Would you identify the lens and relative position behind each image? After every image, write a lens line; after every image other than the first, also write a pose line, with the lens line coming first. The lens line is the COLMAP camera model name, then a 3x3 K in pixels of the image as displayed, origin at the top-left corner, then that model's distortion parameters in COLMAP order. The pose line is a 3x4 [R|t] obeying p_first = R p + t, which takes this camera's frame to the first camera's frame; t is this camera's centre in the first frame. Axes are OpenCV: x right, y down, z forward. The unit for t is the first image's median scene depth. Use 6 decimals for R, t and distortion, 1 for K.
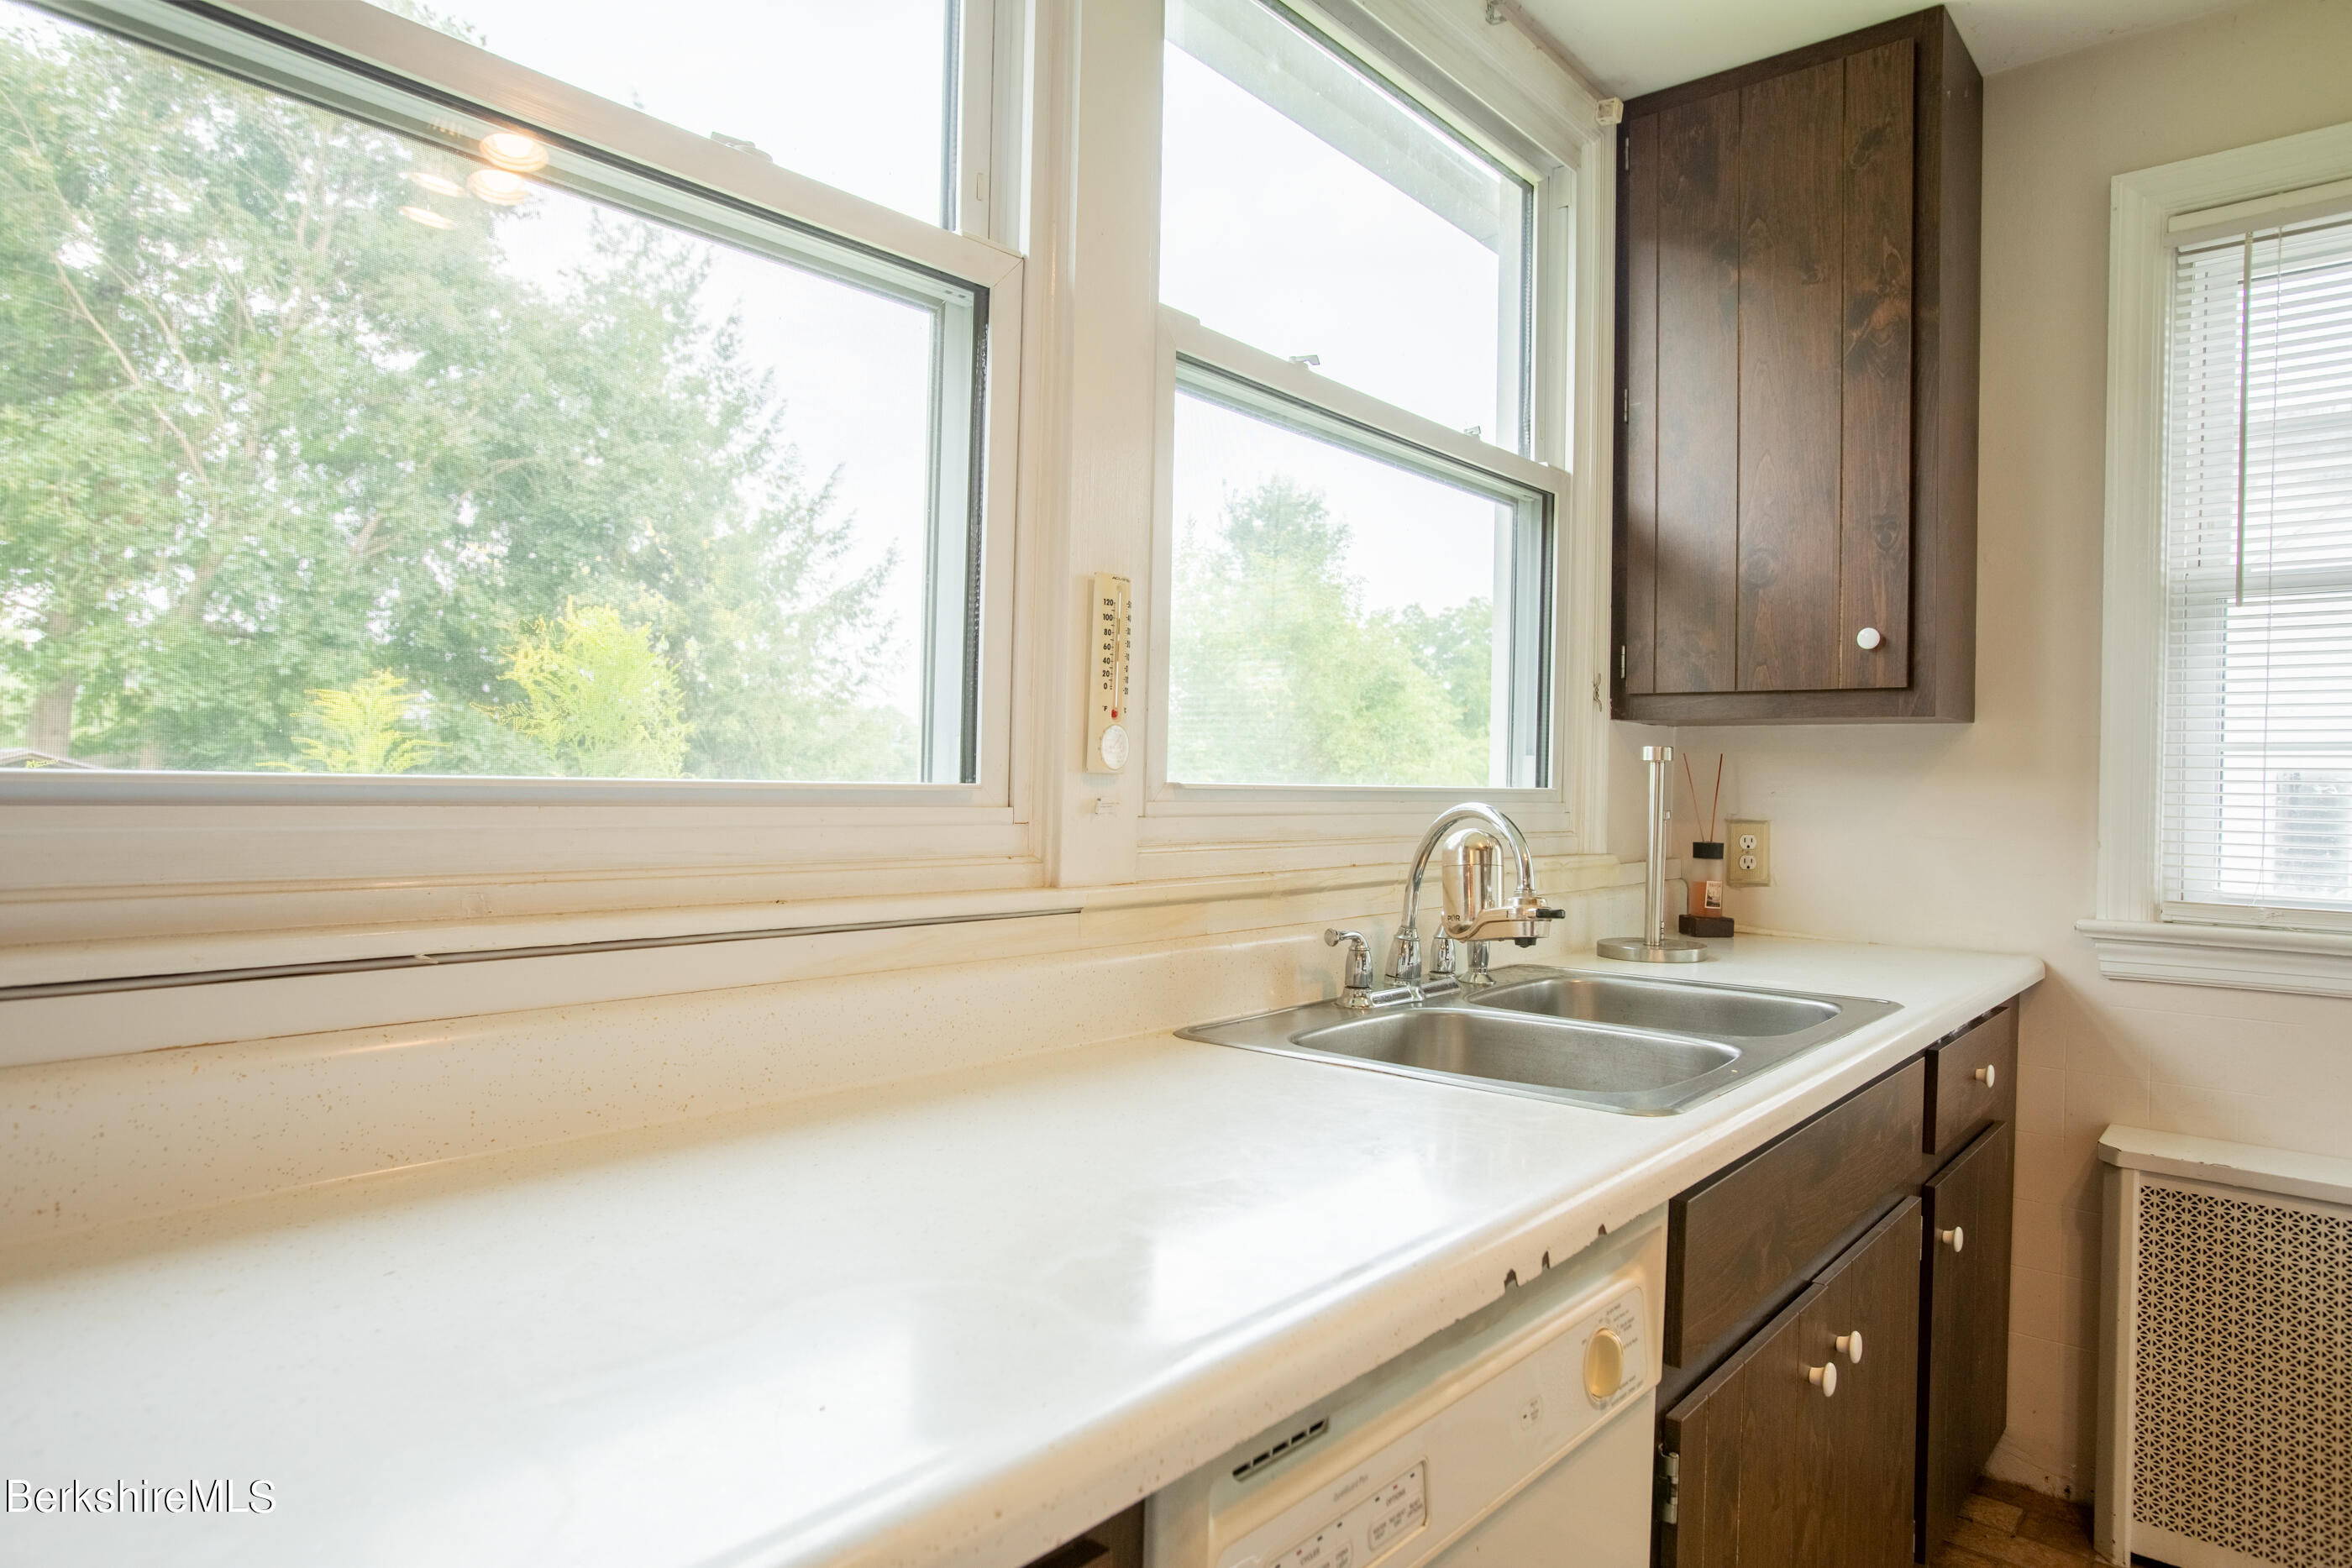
lens RADIAL K [[1409.6, 0, 1176.0], [0, 1409.6, 784.0], [0, 0, 1]] dist [-0.066934, 0.058601]
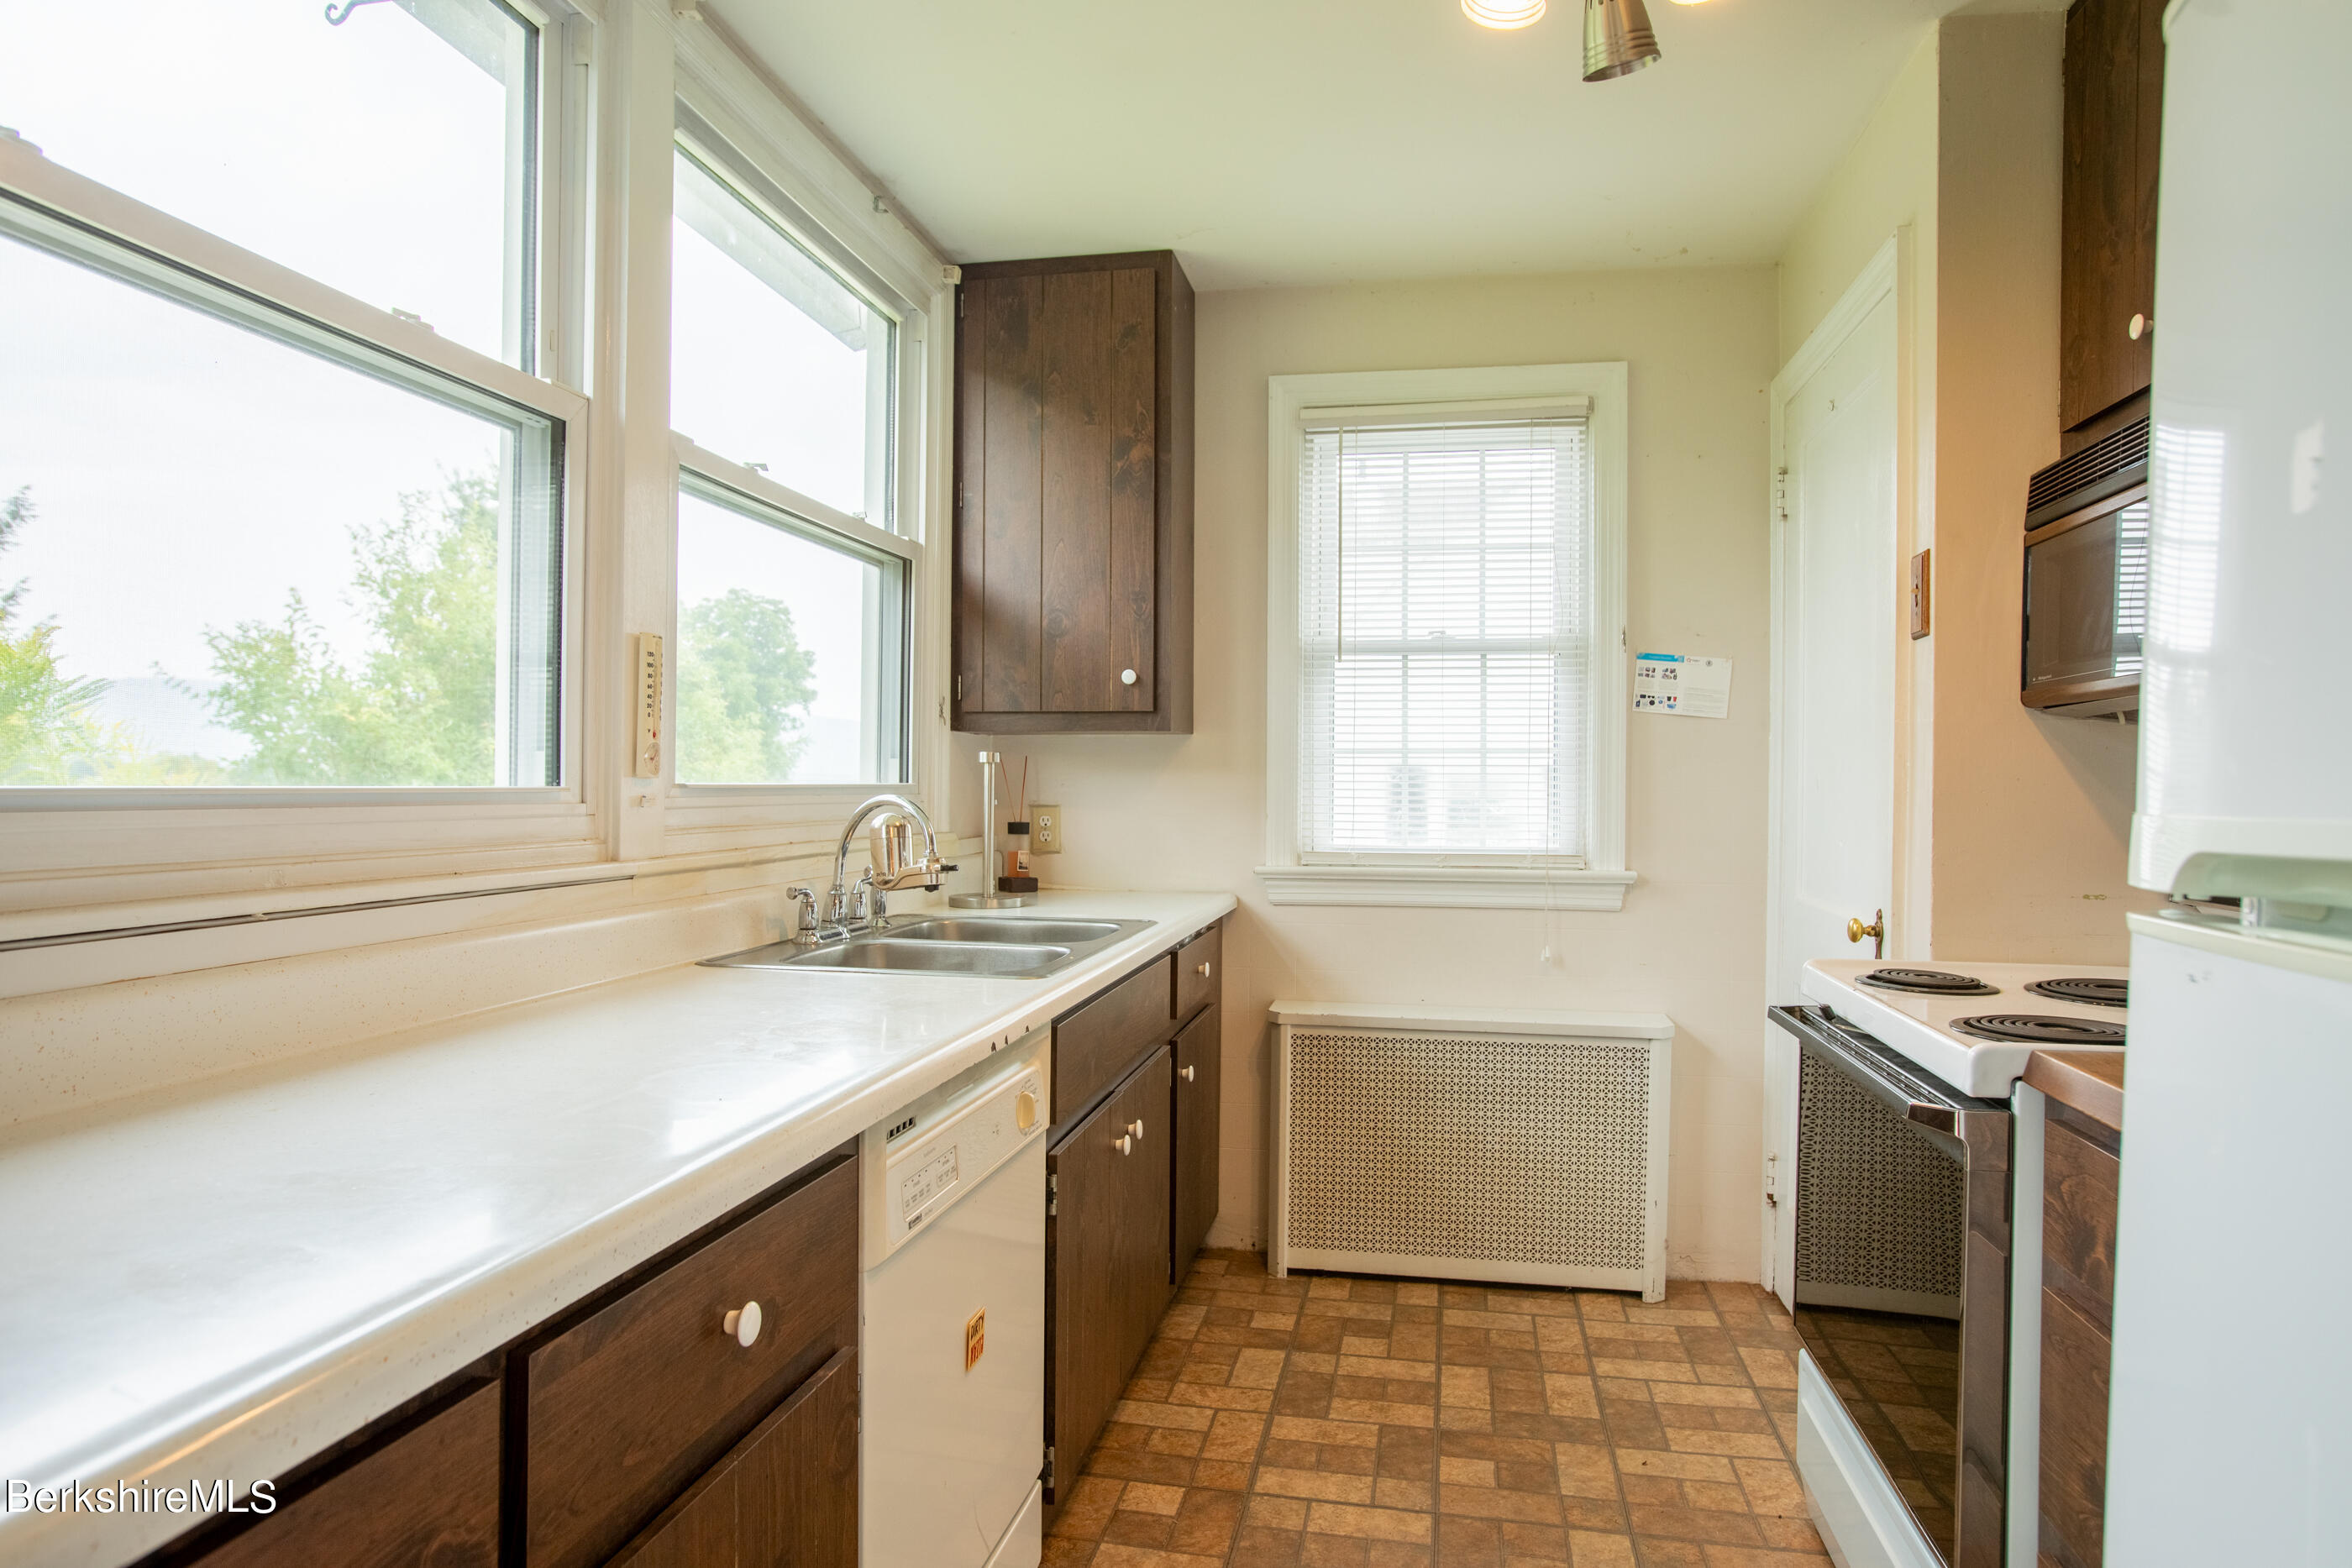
lens RADIAL K [[1409.6, 0, 1176.0], [0, 1409.6, 784.0], [0, 0, 1]] dist [-0.066934, 0.058601]
pose [[0.868954, -0.013584, 0.494706, -0.187112], [0.011283, 0.999907, 0.007637, -0.004016], [-0.494764, -0.001054, 0.869027, -0.299525]]
